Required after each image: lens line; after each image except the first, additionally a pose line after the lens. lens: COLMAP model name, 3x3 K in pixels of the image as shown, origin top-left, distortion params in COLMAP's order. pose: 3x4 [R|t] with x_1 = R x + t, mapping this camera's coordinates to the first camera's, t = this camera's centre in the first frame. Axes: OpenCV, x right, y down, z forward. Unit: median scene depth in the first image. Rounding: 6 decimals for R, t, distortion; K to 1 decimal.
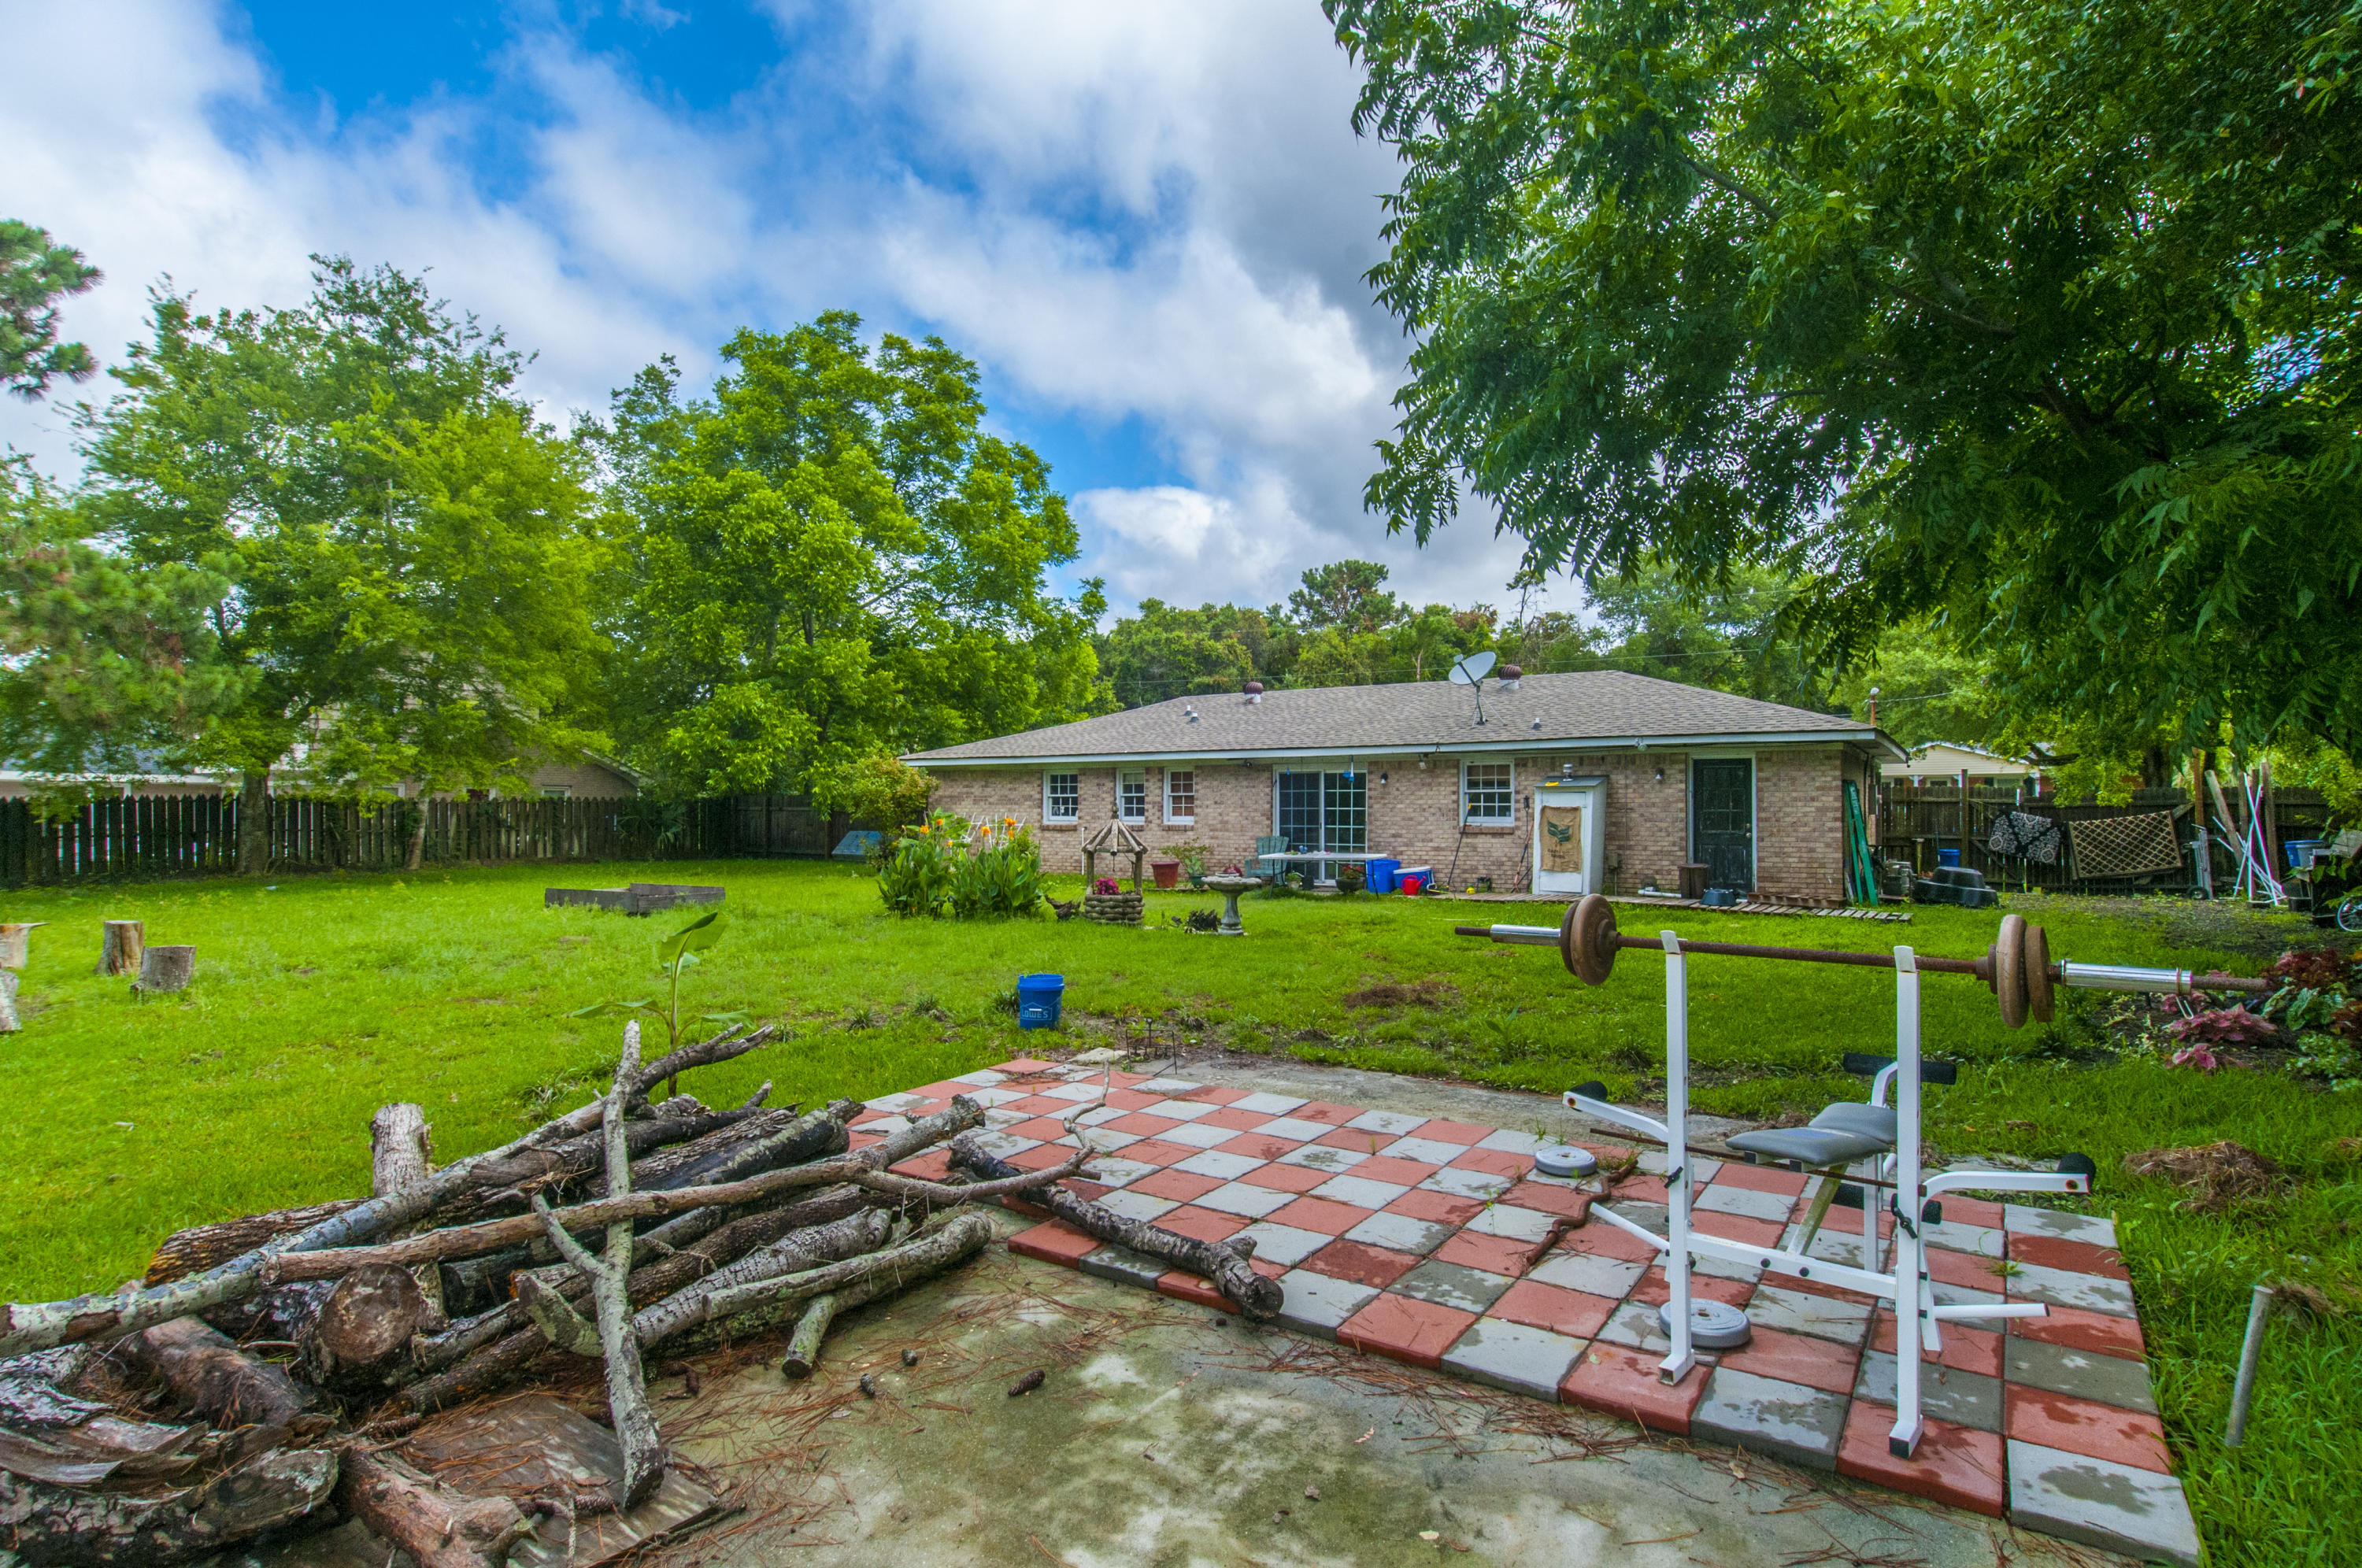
lens RADIAL K [[1211.7, 0, 1181.0], [0, 1211.7, 784.0], [0, 0, 1]] dist [0.039686, -0.000255]
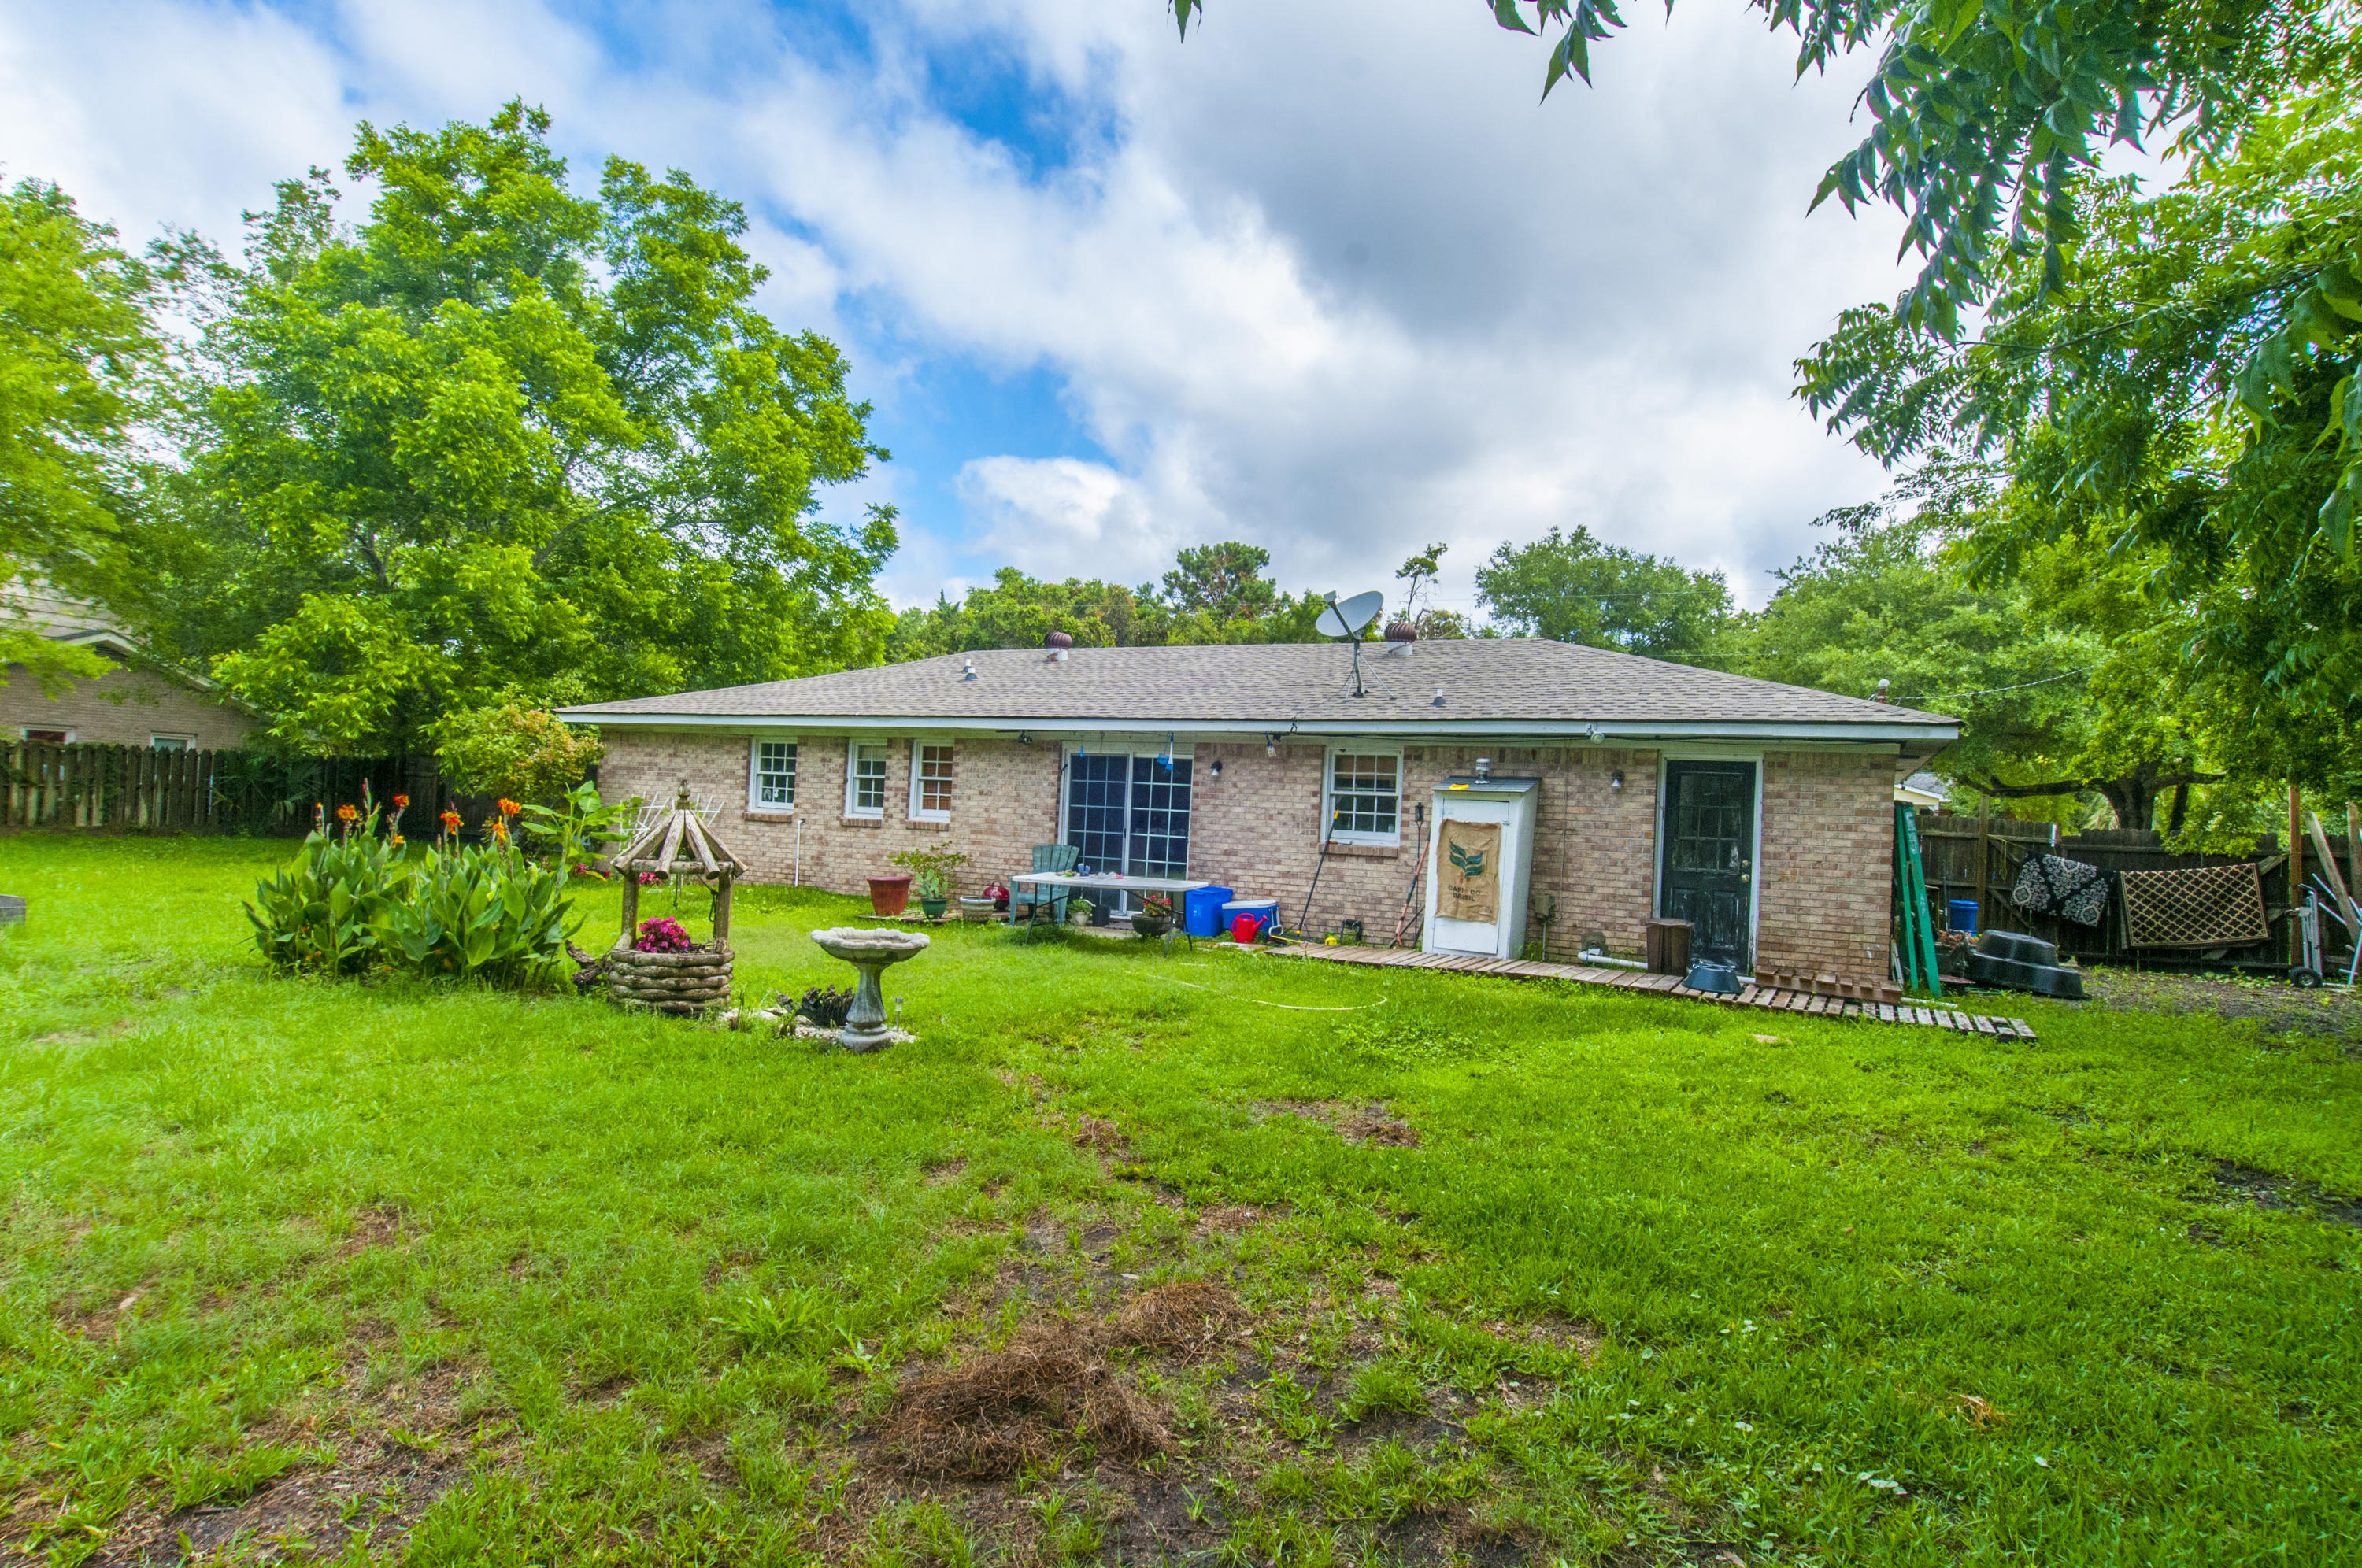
lens RADIAL K [[1297.1, 0, 1121.3], [0, 1297.1, 774.9], [0, 0, 1]] dist [0.005811, 0.000603]
pose [[0.996975, 0.047870, 0.061230, 0.061800], [-0.047763, 0.998854, -0.003211, 0.003510], [-0.061314, 0.000277, 0.998118, 0.242243]]
